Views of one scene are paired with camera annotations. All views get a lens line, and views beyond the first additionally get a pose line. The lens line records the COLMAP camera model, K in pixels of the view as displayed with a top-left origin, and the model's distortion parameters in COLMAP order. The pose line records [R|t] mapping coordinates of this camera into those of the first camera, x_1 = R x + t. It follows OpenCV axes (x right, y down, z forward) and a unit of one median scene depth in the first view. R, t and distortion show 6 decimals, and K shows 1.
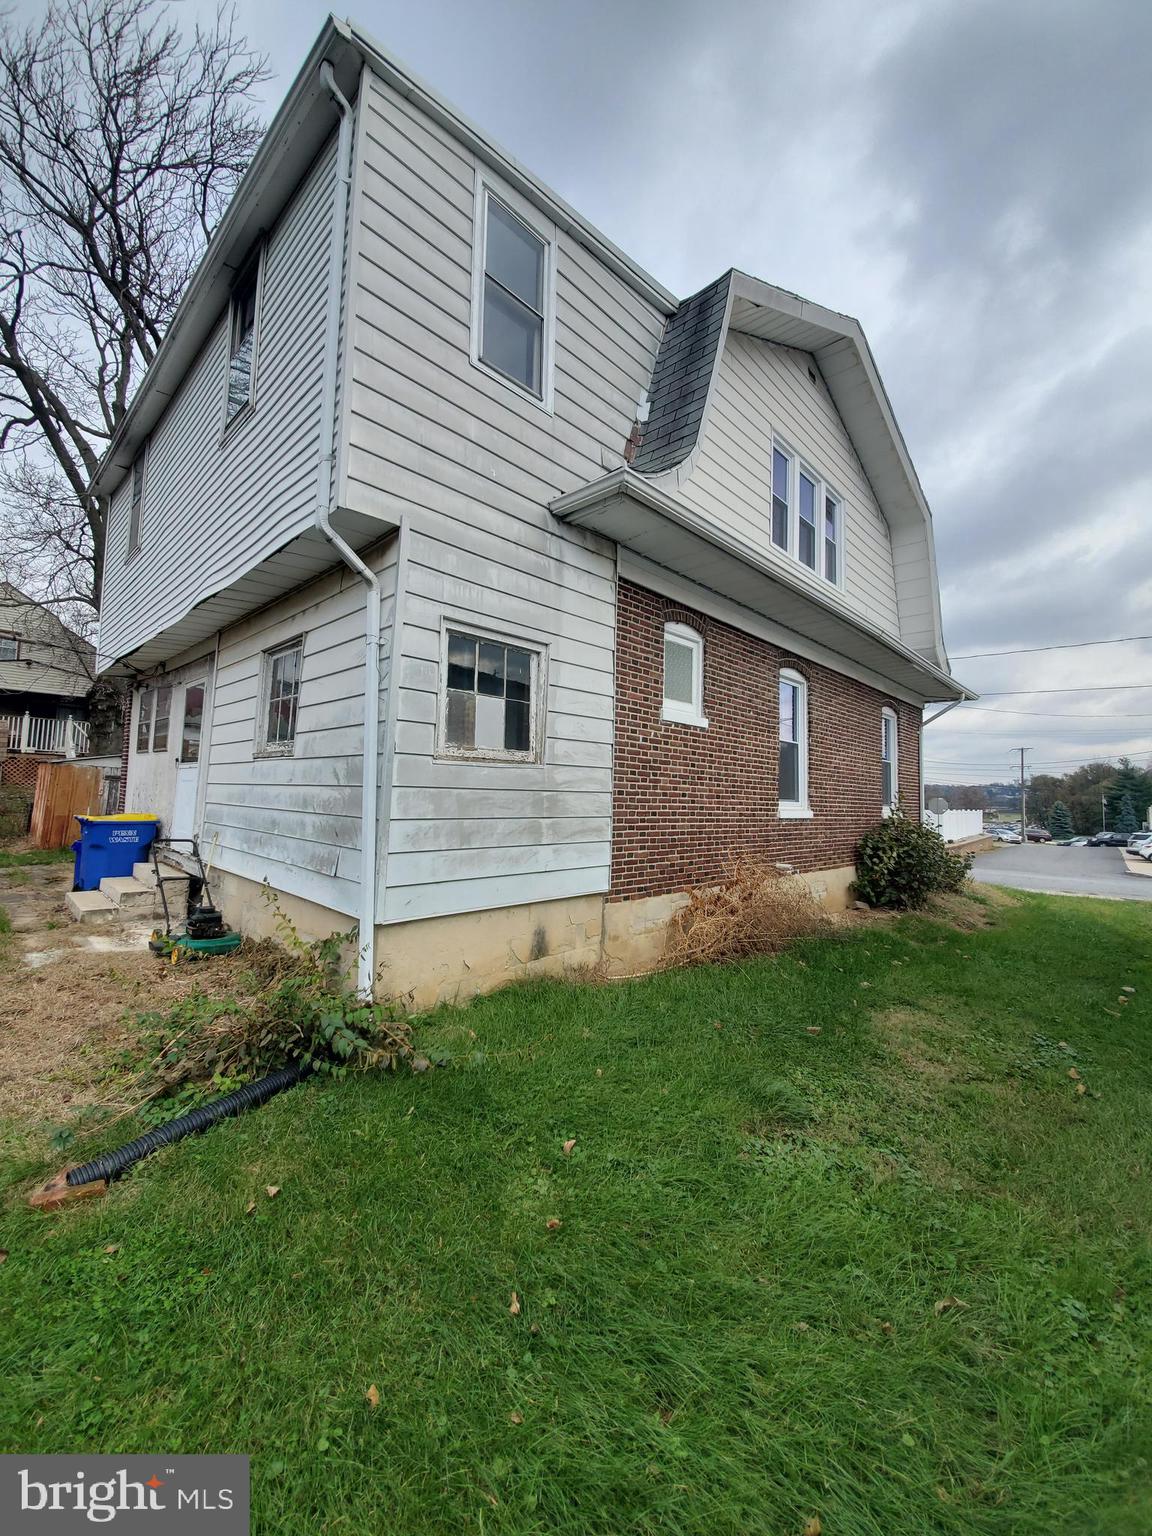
lens RADIAL K [[610.4, 0, 559.3], [0, 610.4, 767.8], [0, 0, 1]] dist [0.030595, -0.025458]
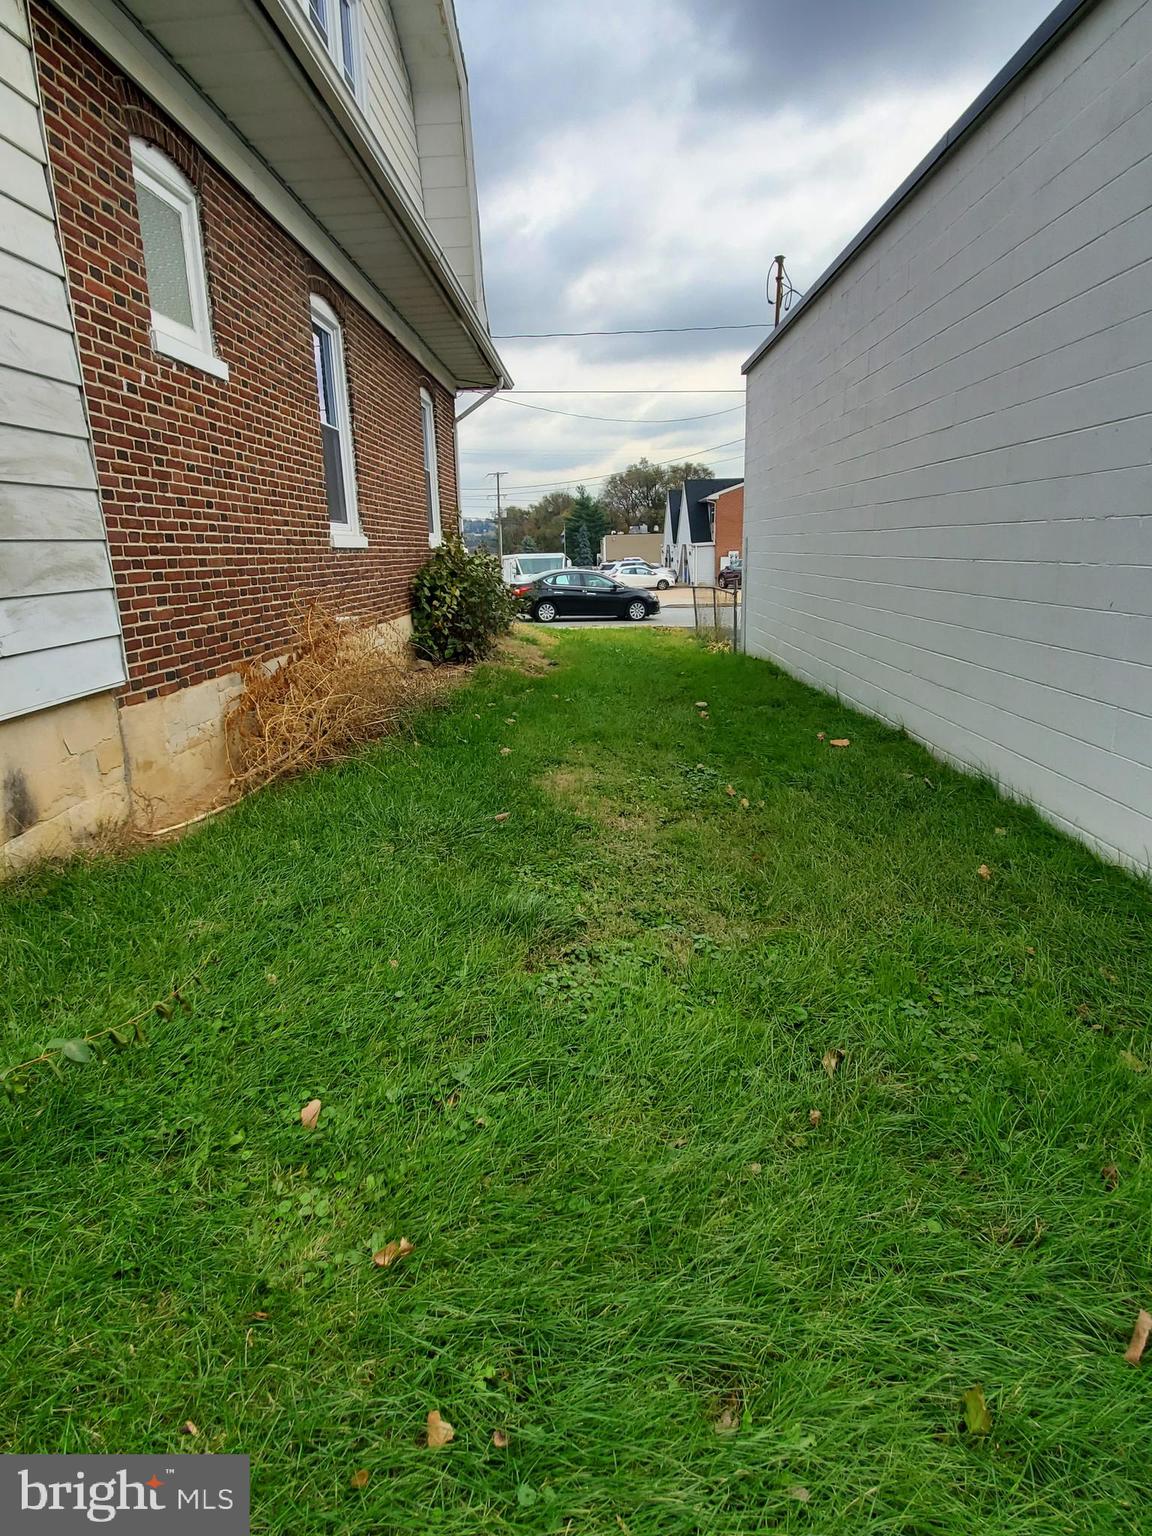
lens RADIAL K [[836.4, 0, 566.6], [0, 836.4, 765.8], [0, 0, 1]] dist [0.003109, -0.001335]
pose [[0.741817, -0.215546, 0.635018, -0.114549], [0.016182, 0.952414, 0.304377, 0.052476], [-0.670407, -0.215517, 0.710005, 0.203628]]
